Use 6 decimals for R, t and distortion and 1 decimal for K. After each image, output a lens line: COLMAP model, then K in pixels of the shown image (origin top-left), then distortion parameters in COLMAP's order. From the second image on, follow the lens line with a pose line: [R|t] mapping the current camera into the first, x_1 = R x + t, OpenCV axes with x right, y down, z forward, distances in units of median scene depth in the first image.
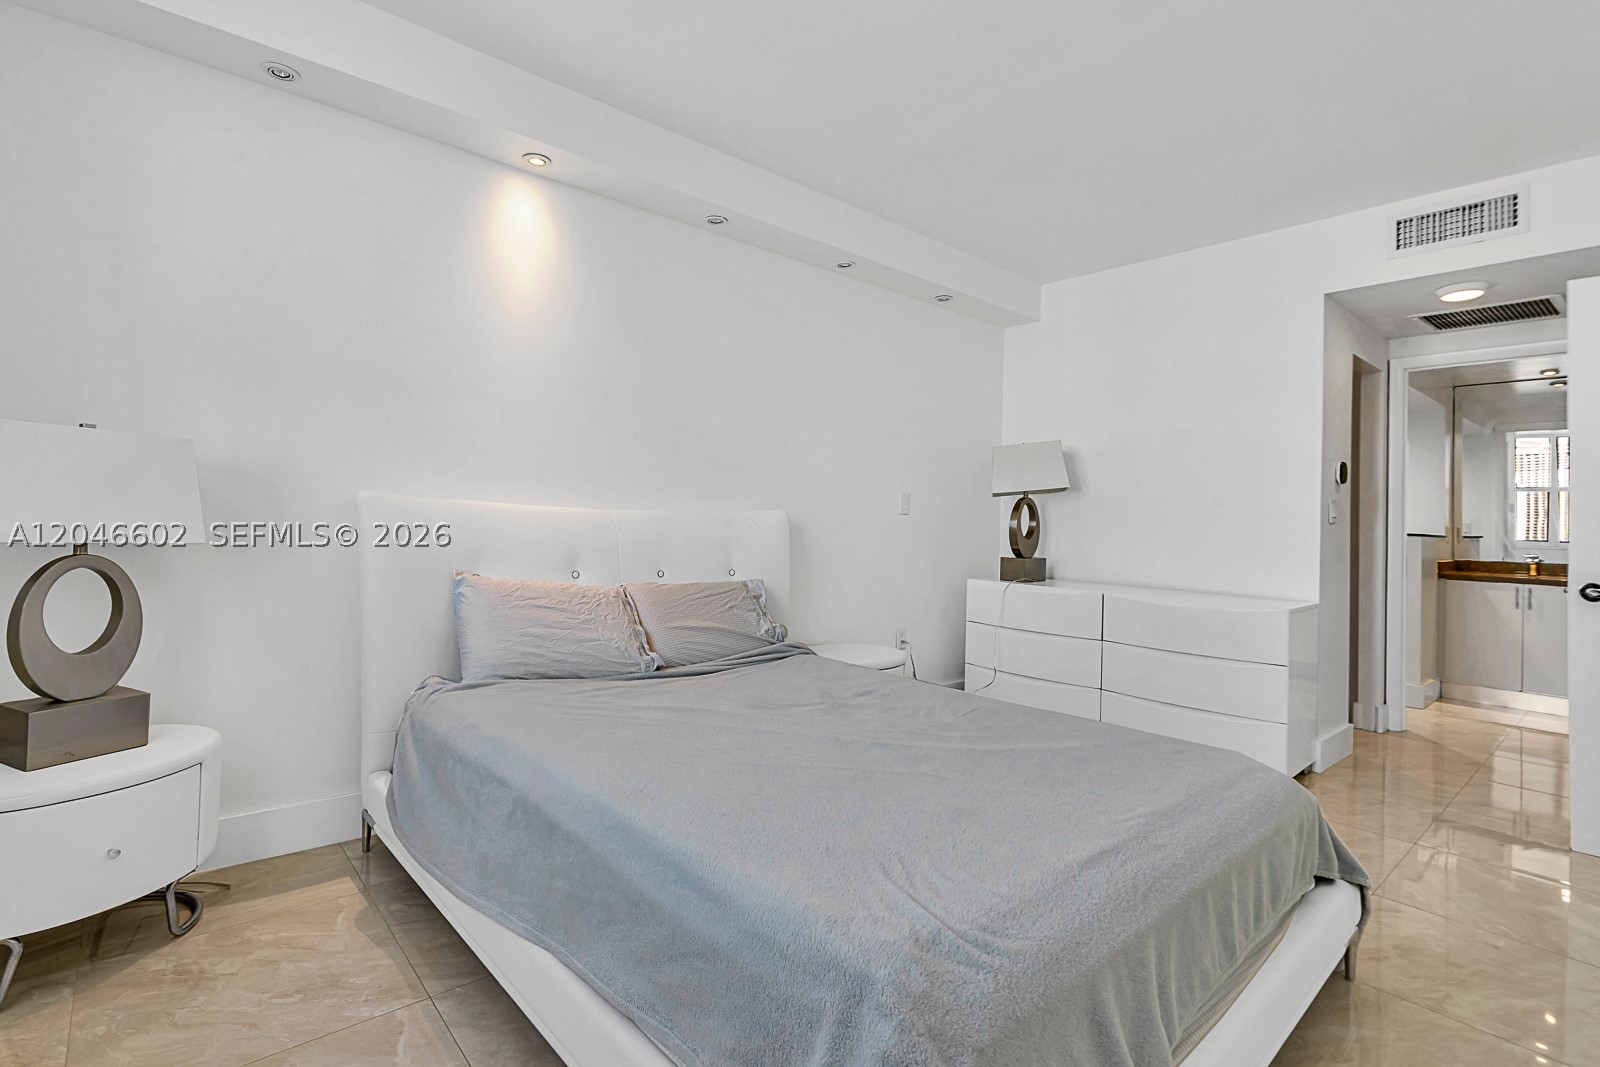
lens RADIAL K [[753.2, 0, 781.6], [0, 753.2, 540.2], [0, 0, 1]] dist [-0.004031, -0.000423]
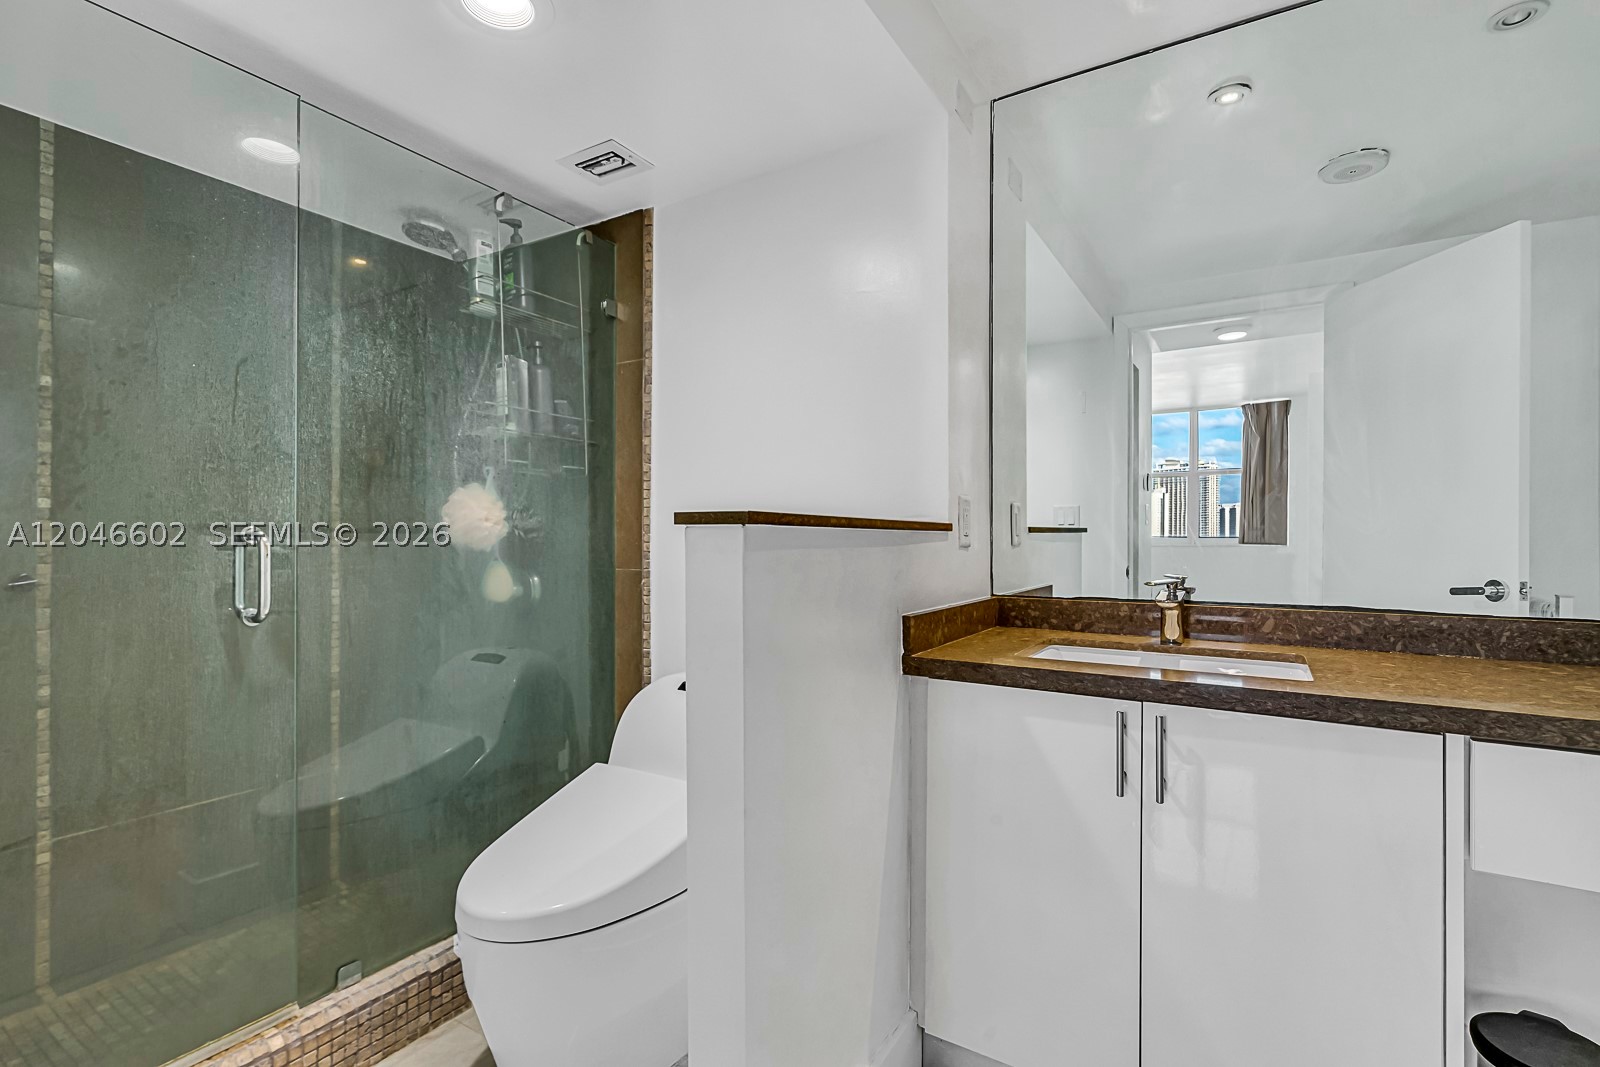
lens RADIAL K [[753.2, 0, 781.6], [0, 753.2, 540.2], [0, 0, 1]] dist [-0.004031, -0.000423]
pose [[0.954980, -0.015739, 0.296254, 0.713875], [0.017407, 0.999844, -0.002992, 0.000618], [-0.296160, 0.008014, 0.955105, 0.707796]]
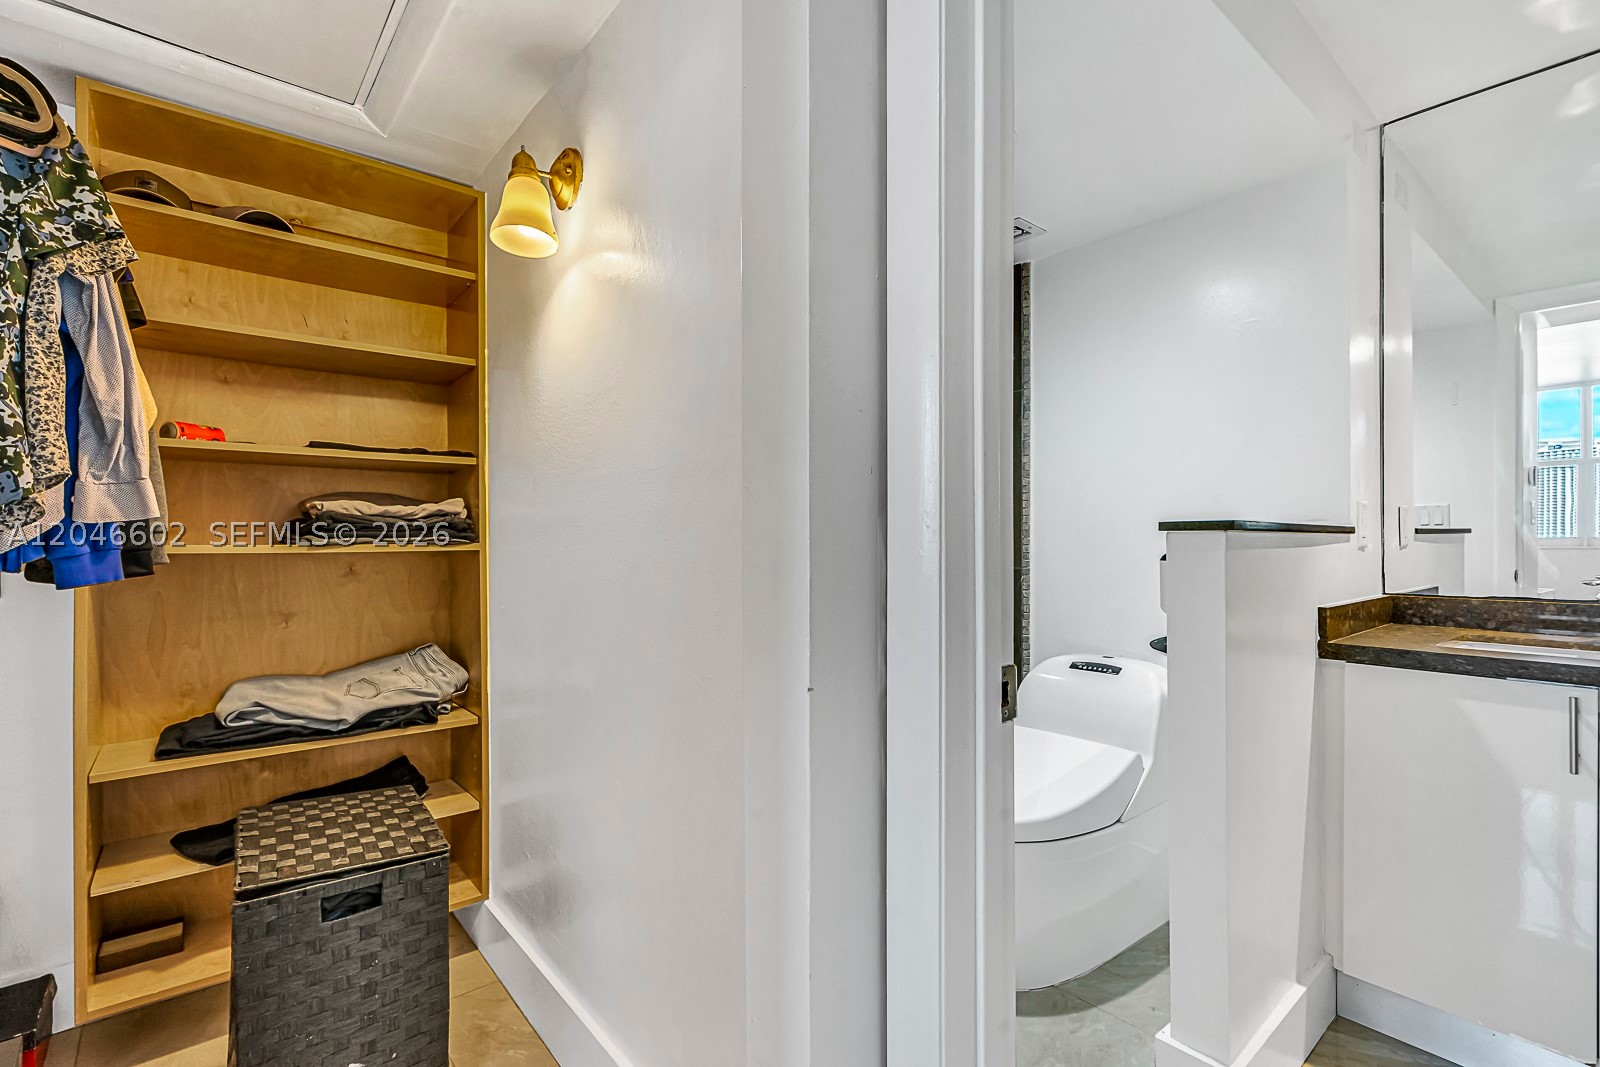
lens RADIAL K [[726.2, 0, 802.2], [0, 726.2, 541.6], [0, 0, 1]] dist [-0.000573, -0.001218]
pose [[0.999653, -0.019614, -0.017594, 0.622878], [0.019419, 0.999749, -0.011174, -0.000400], [0.017809, 0.010829, 0.999783, 0.646378]]
